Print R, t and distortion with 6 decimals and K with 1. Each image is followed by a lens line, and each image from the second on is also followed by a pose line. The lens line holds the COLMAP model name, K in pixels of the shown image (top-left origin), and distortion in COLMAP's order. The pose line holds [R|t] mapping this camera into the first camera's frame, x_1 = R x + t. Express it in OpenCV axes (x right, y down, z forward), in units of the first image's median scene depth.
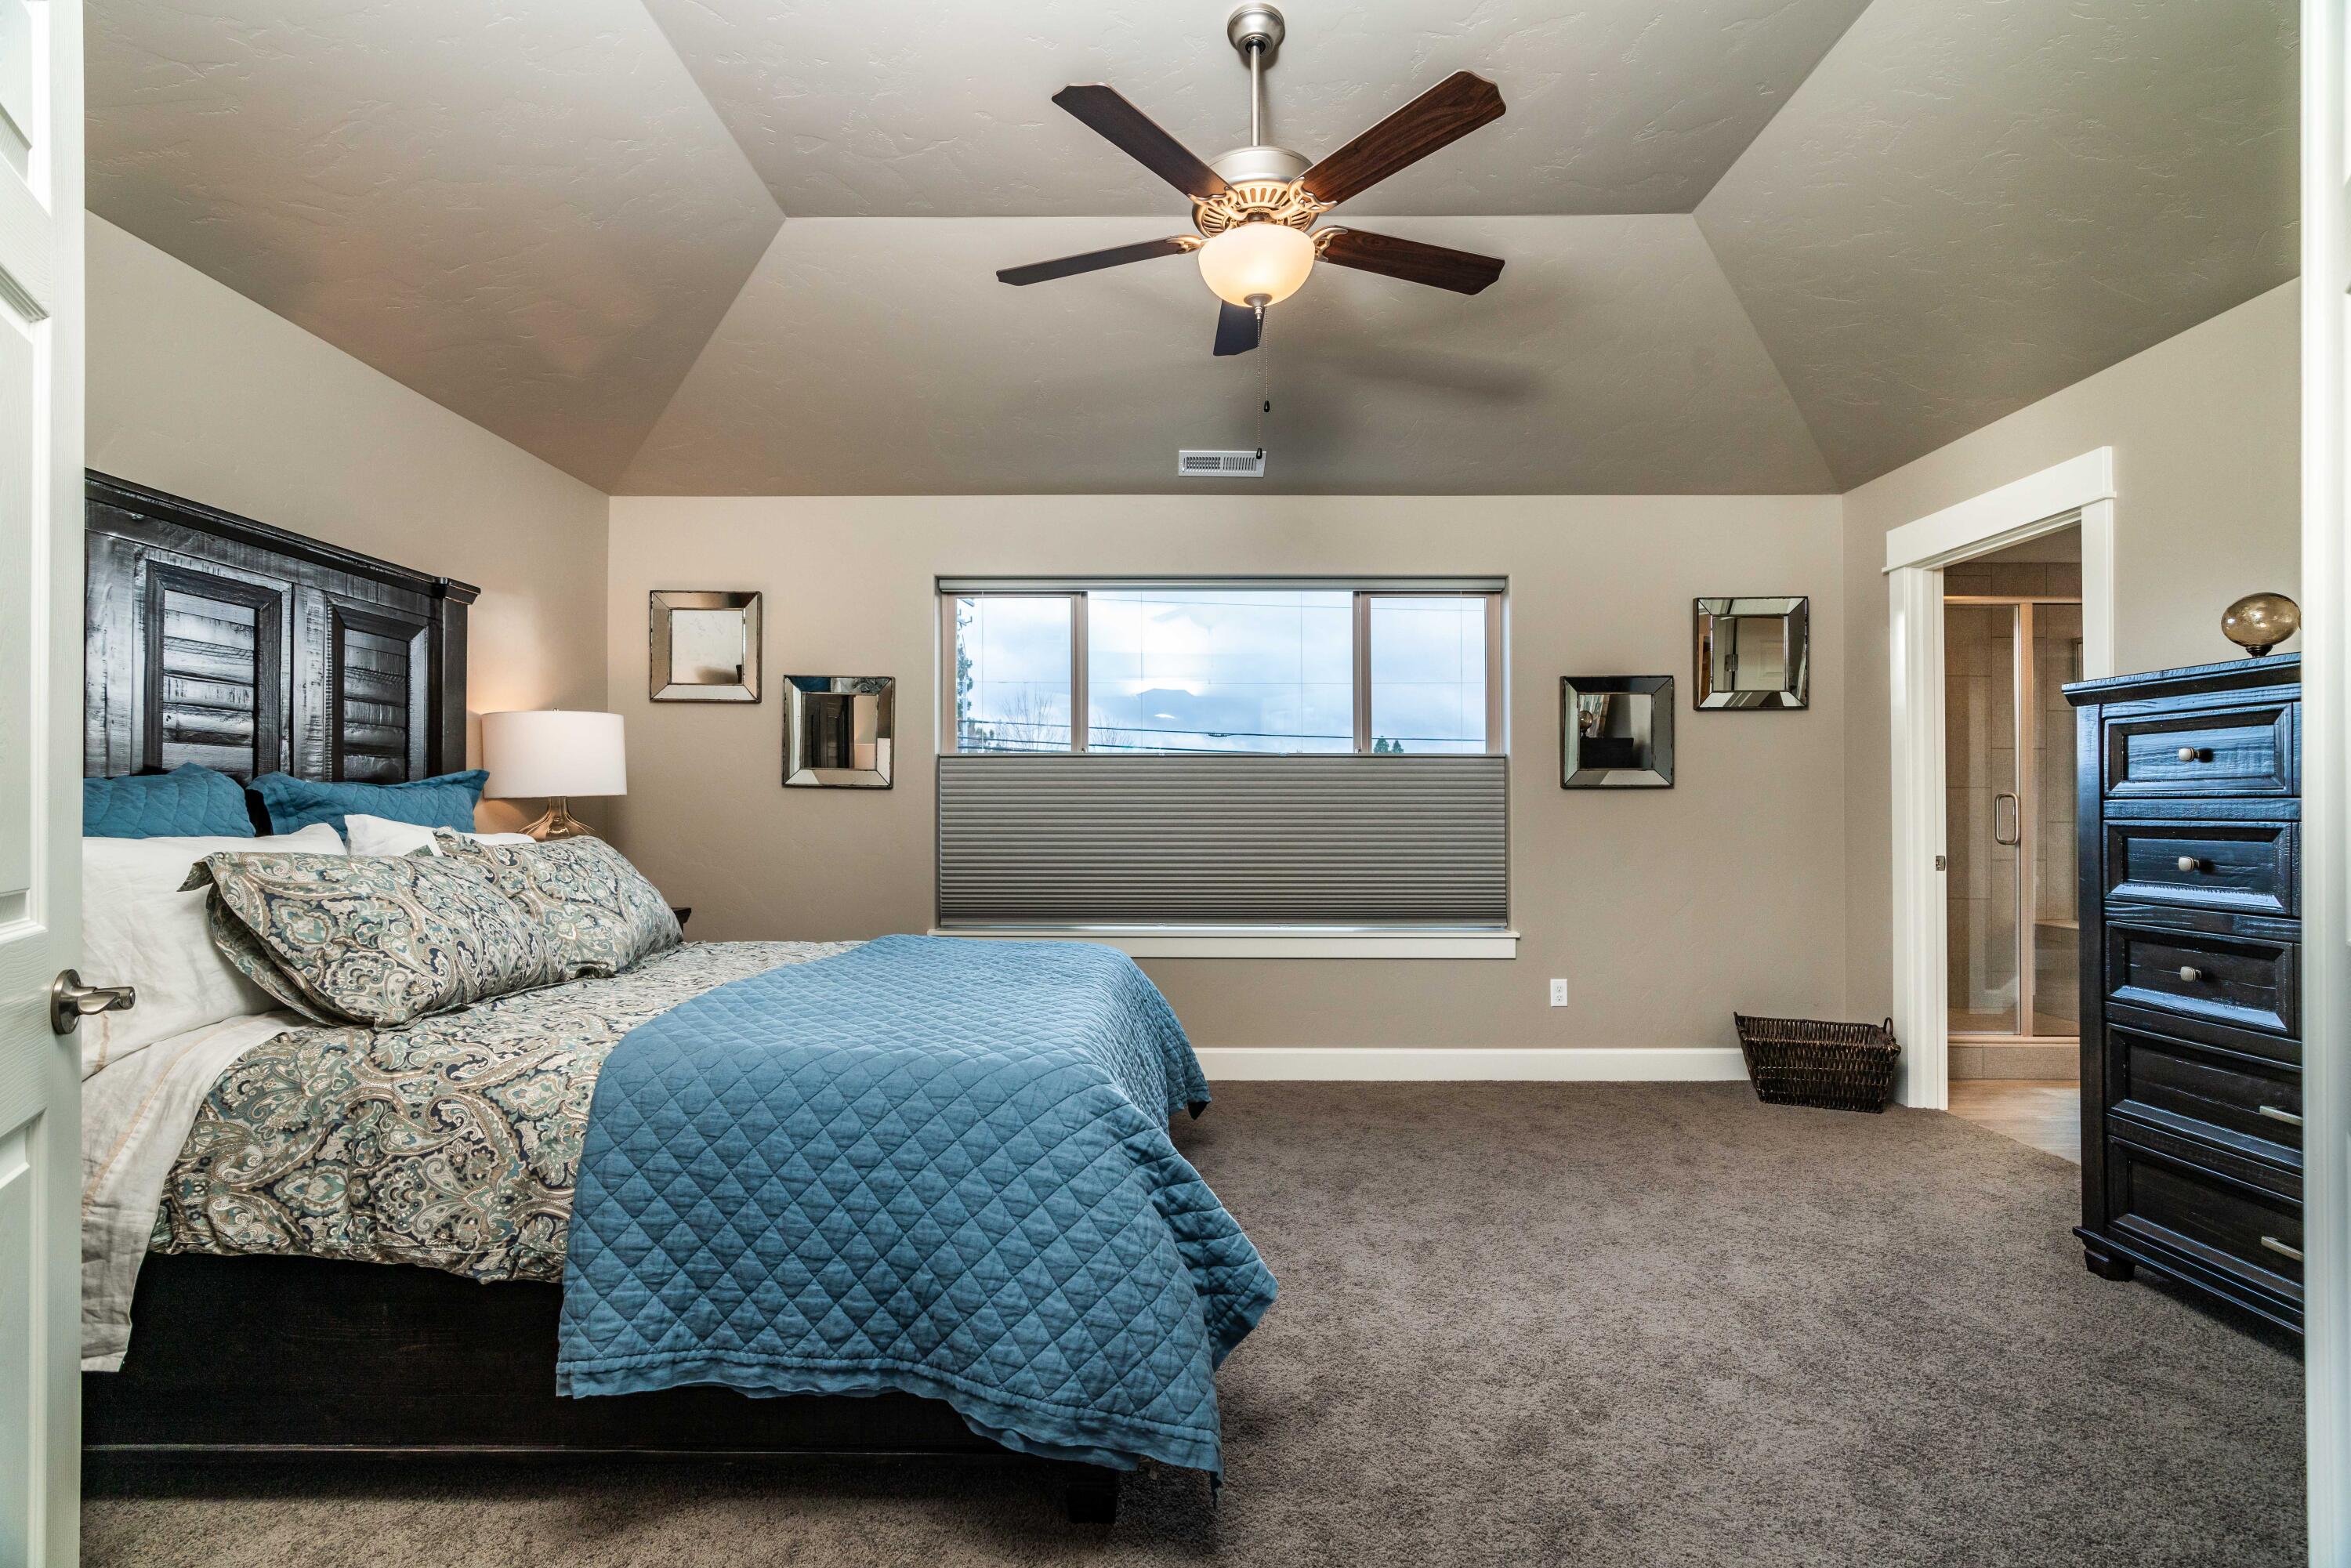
lens RADIAL K [[1061.4, 0, 1181.6], [0, 1061.4, 799.5], [0, 0, 1]] dist [0.000346, 0.000068]
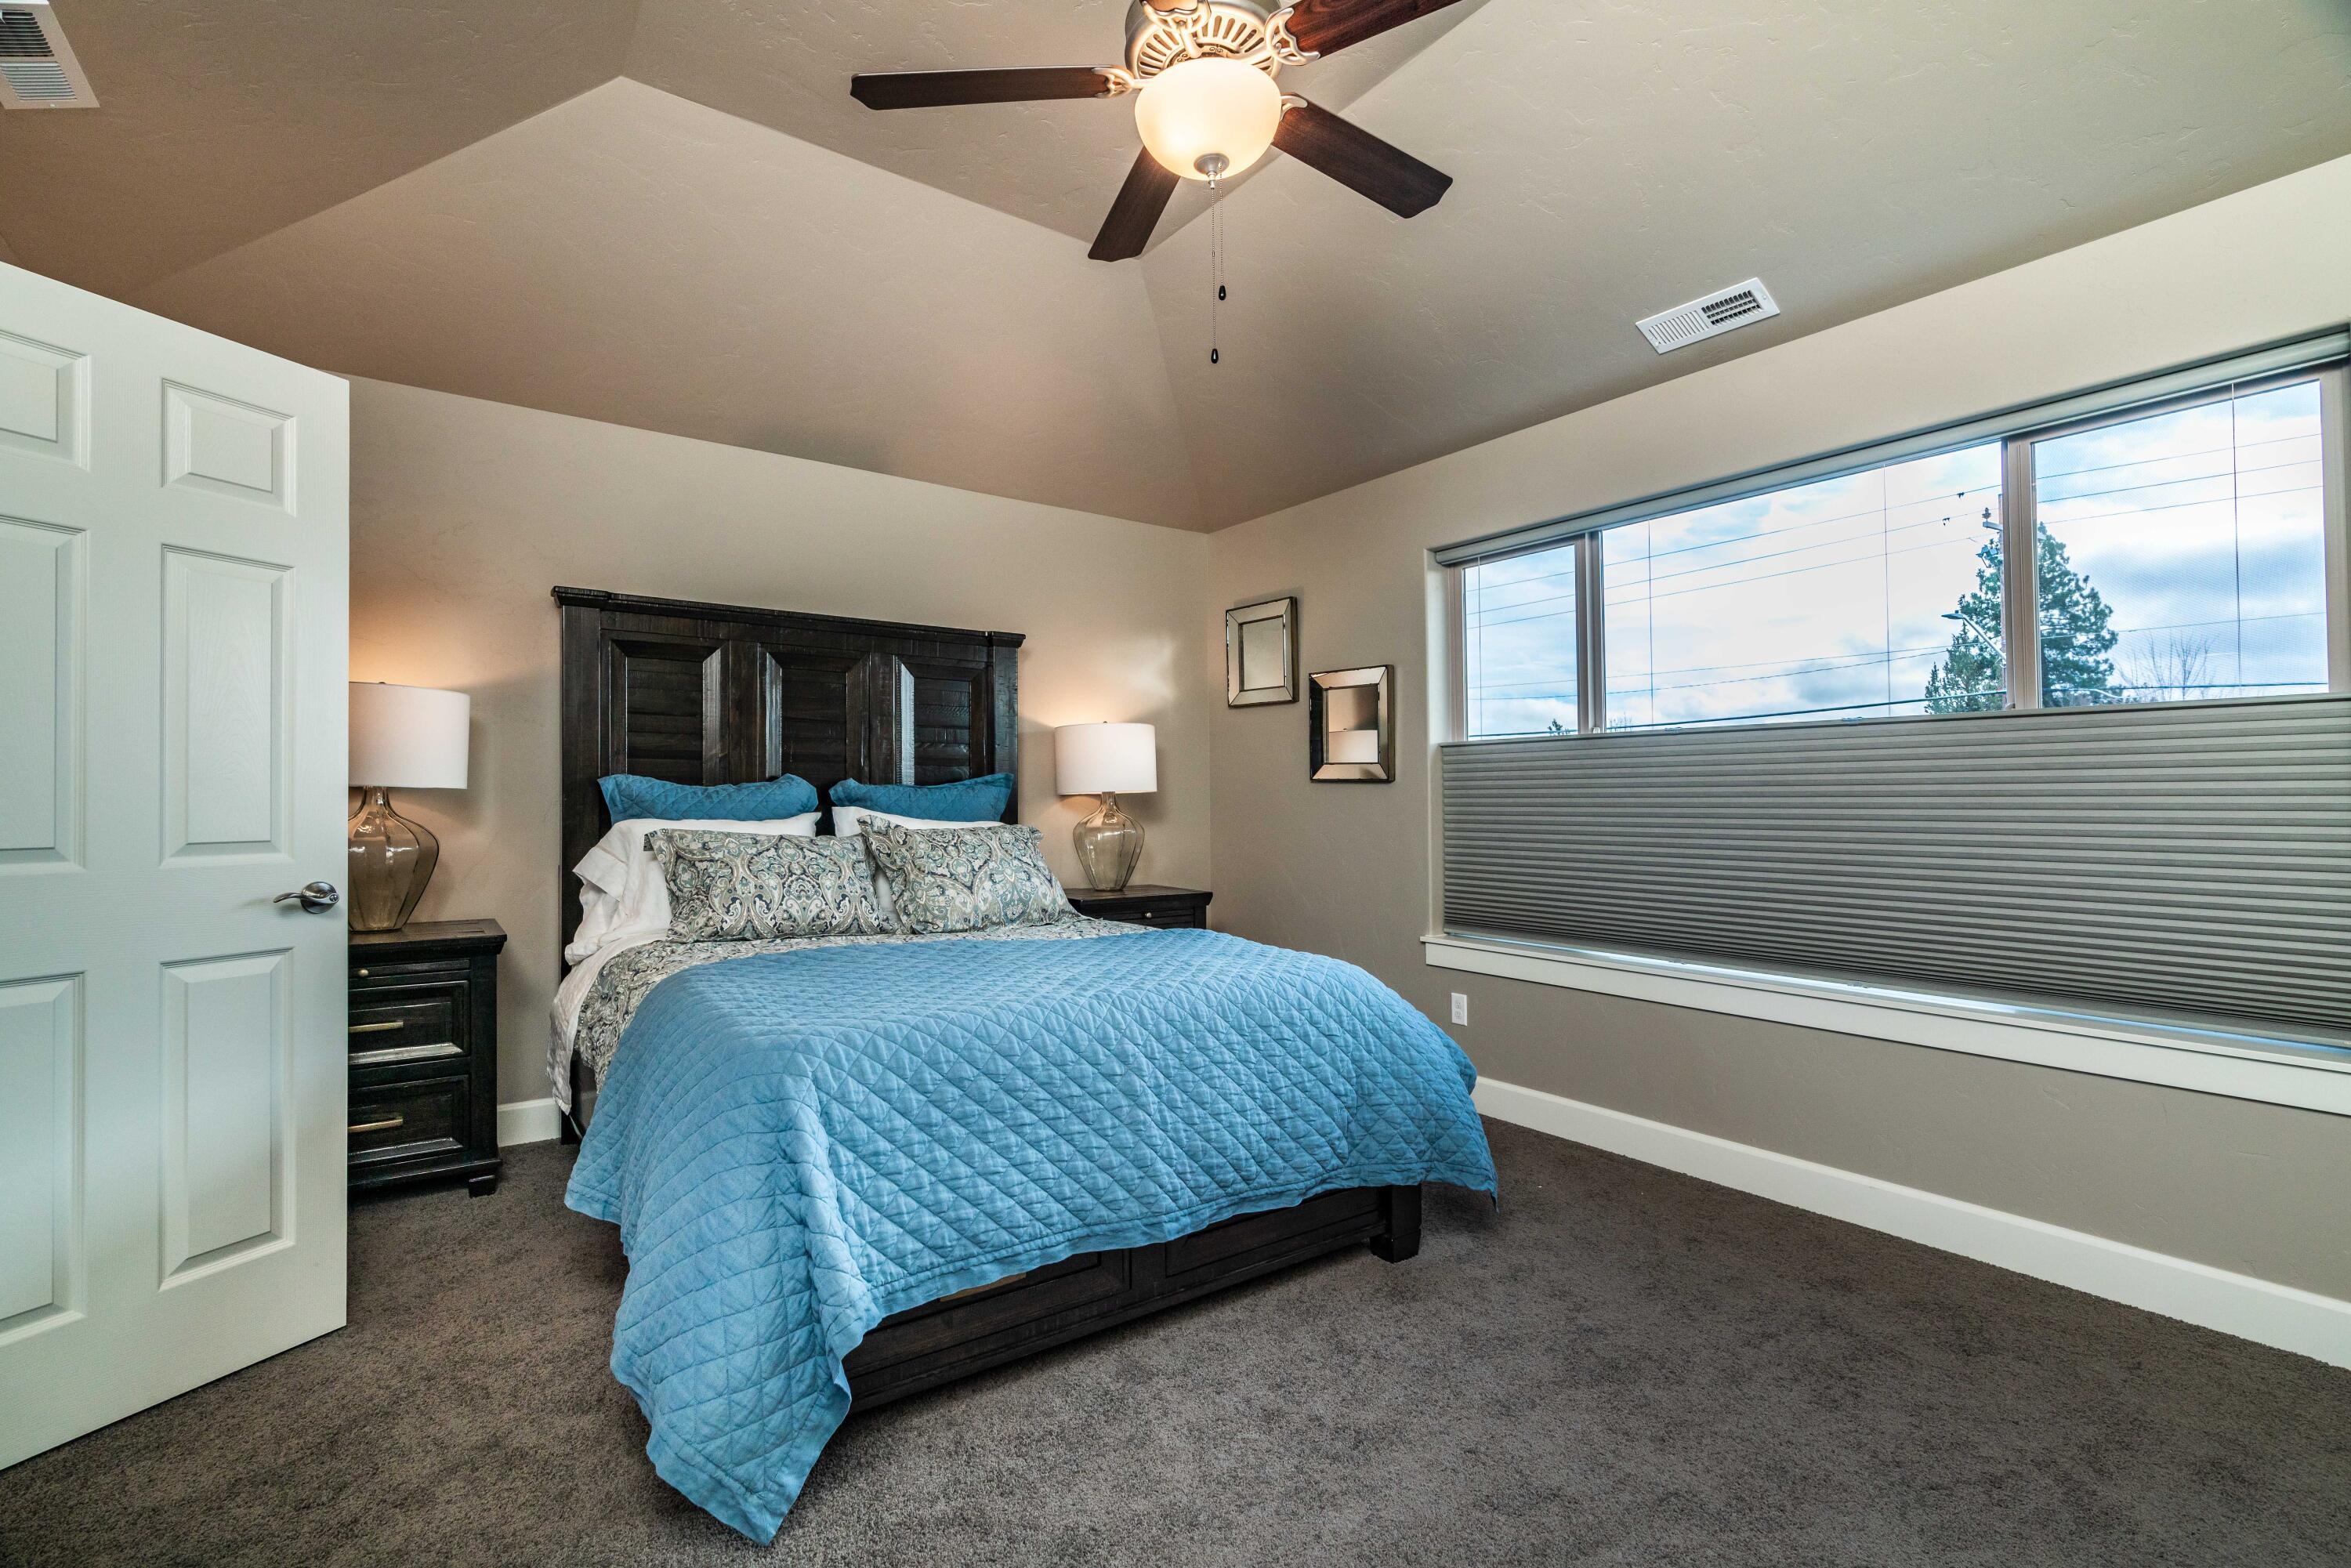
lens RADIAL K [[1061.4, 0, 1181.6], [0, 1061.4, 799.5], [0, 0, 1]] dist [0.000346, 0.000068]
pose [[0.586338, 0.001117, -0.810066, 0.529387], [0.004212, 0.999981, 0.004427, 0.000267], [0.810056, -0.006008, 0.586322, 0.395469]]
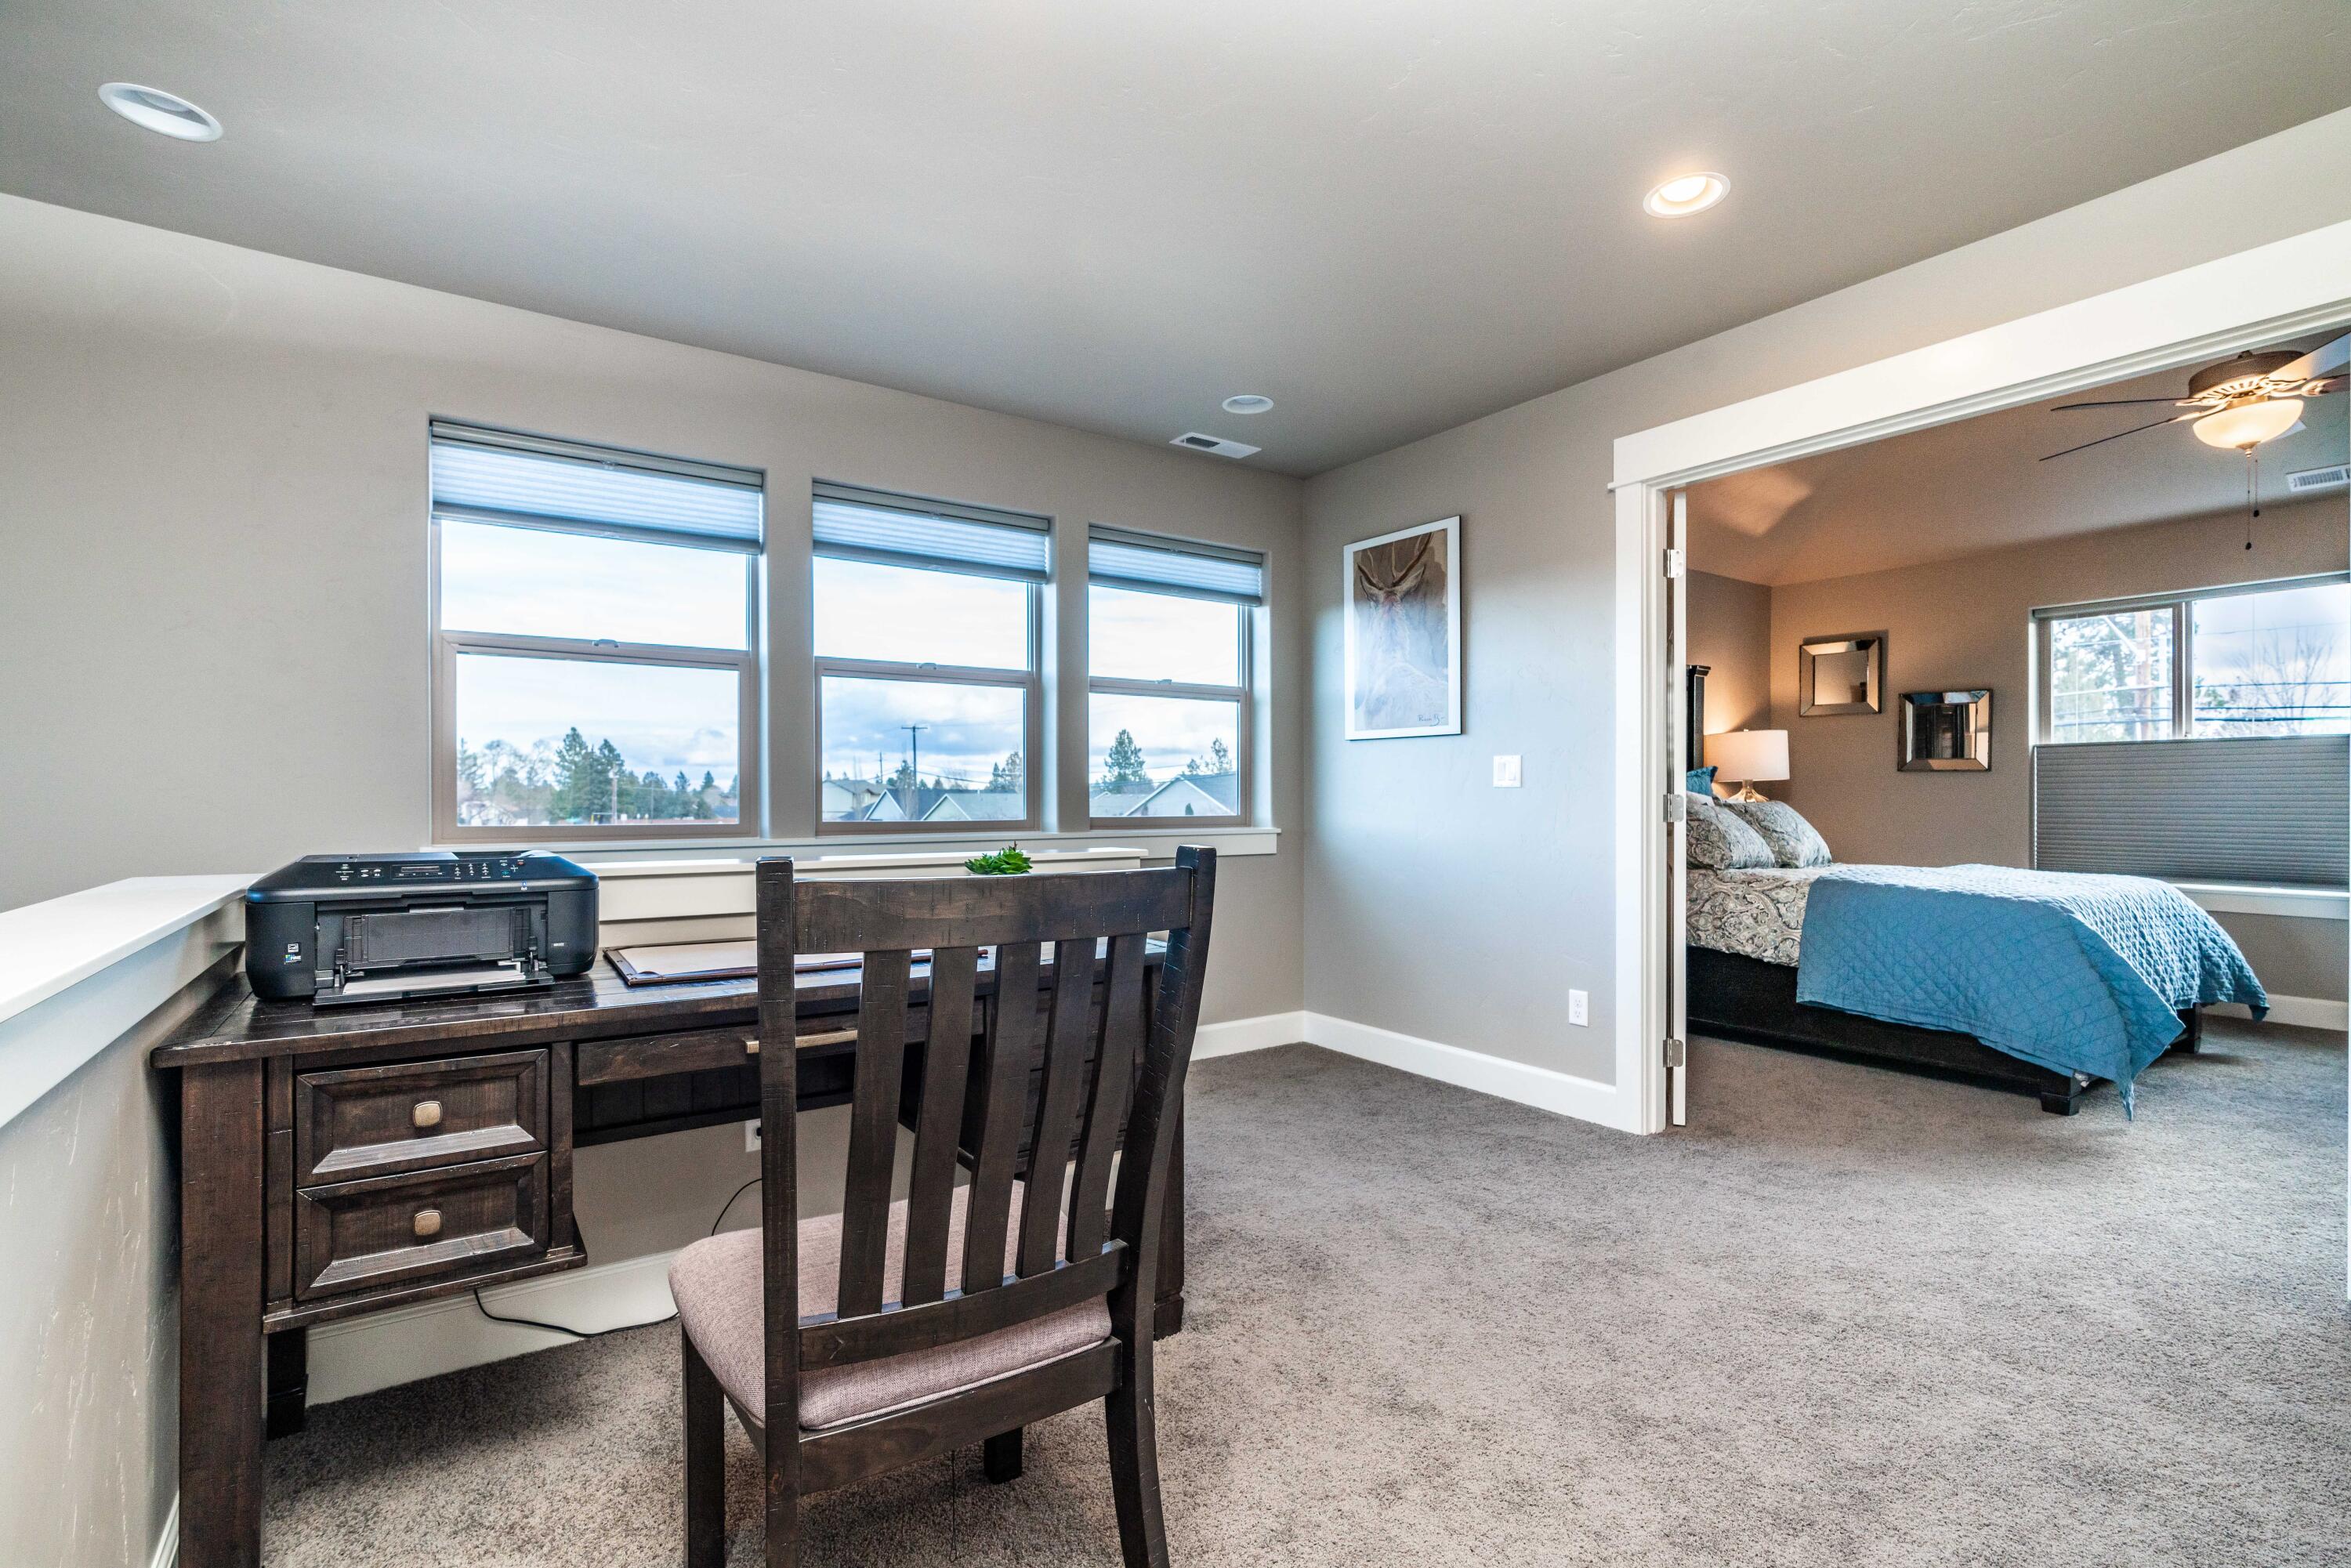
lens RADIAL K [[1061.4, 0, 1181.6], [0, 1061.4, 799.5], [0, 0, 1]] dist [0.000346, 0.000068]
pose [[0.574996, 0.003283, -0.818150, 0.329191], [0.004742, 0.999962, 0.007345, 0.012678], [0.818143, -0.008103, 0.574958, -0.840800]]
